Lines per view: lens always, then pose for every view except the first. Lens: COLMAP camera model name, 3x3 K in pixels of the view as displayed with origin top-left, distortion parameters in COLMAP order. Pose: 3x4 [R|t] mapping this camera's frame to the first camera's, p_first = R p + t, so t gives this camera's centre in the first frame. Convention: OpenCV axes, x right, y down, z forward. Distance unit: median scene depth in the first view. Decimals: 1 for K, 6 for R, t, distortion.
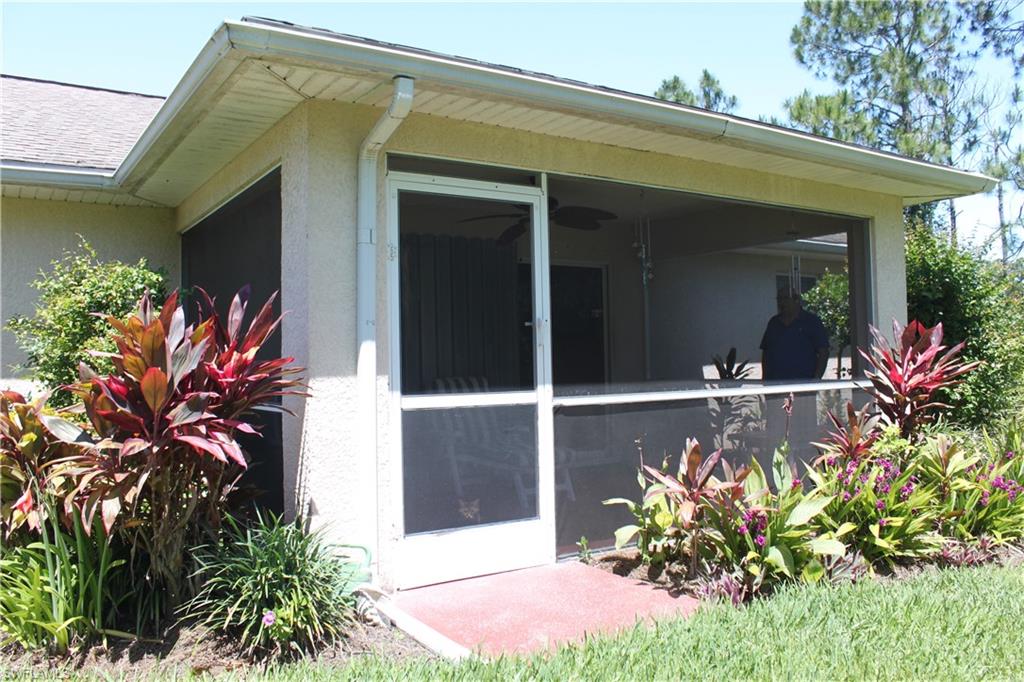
lens RADIAL K [[849.8, 0, 510.5], [0, 849.8, 336.6], [0, 0, 1]] dist [-0.172528, 0.160956]
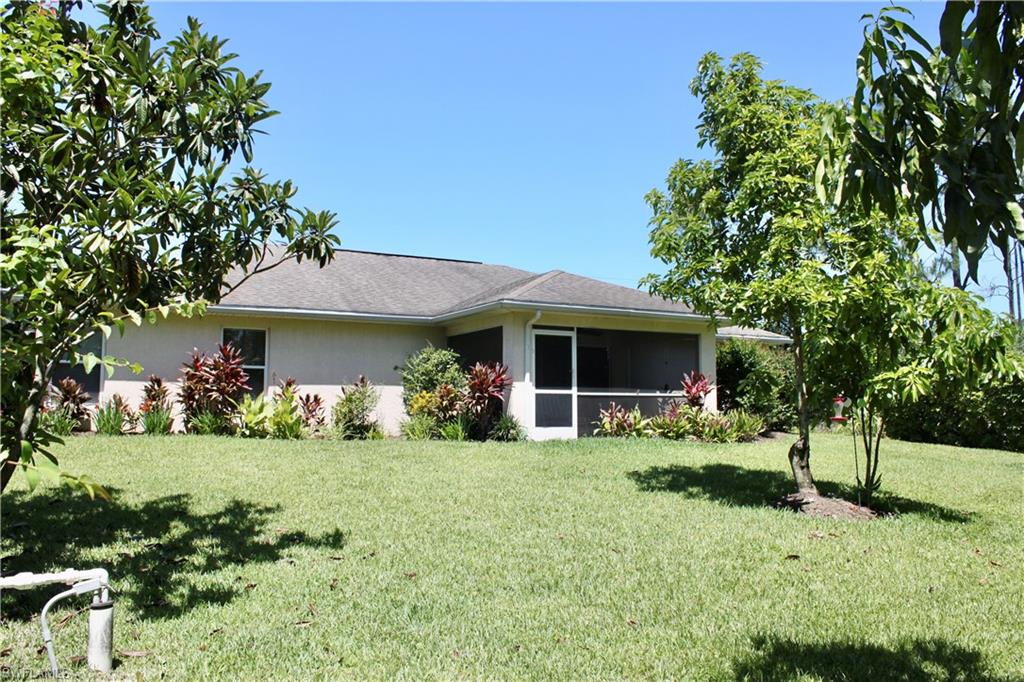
lens RADIAL K [[849.8, 0, 510.5], [0, 849.8, 336.6], [0, 0, 1]] dist [-0.172528, 0.160956]
pose [[0.996705, 0.010974, -0.080368, 0.058408], [-0.015957, 0.997972, -0.061626, 0.066271], [0.079529, 0.062705, 0.994858, -2.641418]]
